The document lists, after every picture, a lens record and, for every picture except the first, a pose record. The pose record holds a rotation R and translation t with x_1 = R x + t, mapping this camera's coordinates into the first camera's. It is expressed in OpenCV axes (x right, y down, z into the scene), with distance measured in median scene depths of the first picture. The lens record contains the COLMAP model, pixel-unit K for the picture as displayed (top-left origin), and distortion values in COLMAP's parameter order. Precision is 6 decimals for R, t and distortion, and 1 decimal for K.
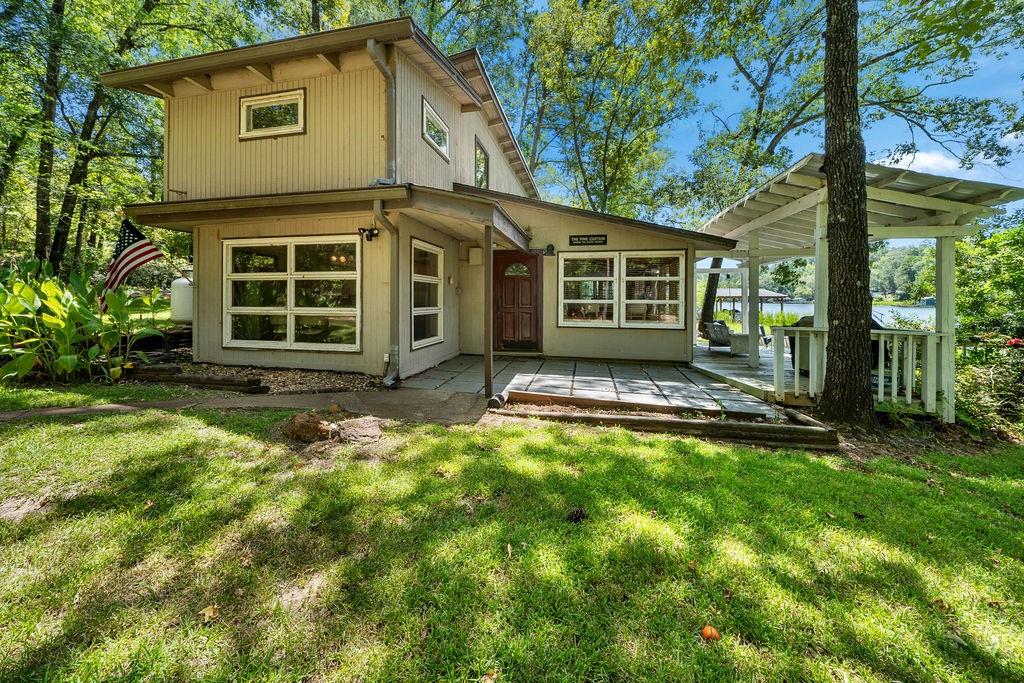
lens RADIAL K [[366.6, 0, 508.5], [0, 366.6, 298.2], [0, 0, 1]] dist [-0.000384, -0.000028]
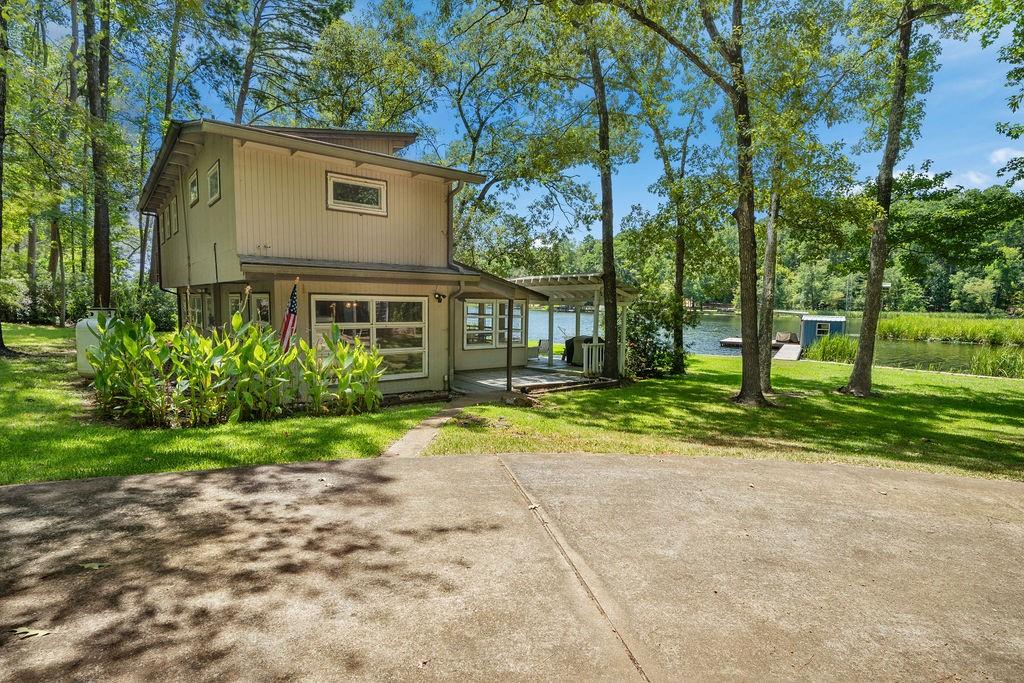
lens RADIAL K [[503.1, 0, 501.4], [0, 503.1, 344.2], [0, 0, 1]] dist [0.001908, 0.000154]
pose [[0.640702, -0.058690, 0.765543, -1.623905], [-0.015892, 0.995847, 0.089646, -0.156363], [-0.767625, -0.069602, 0.637108, -0.471163]]
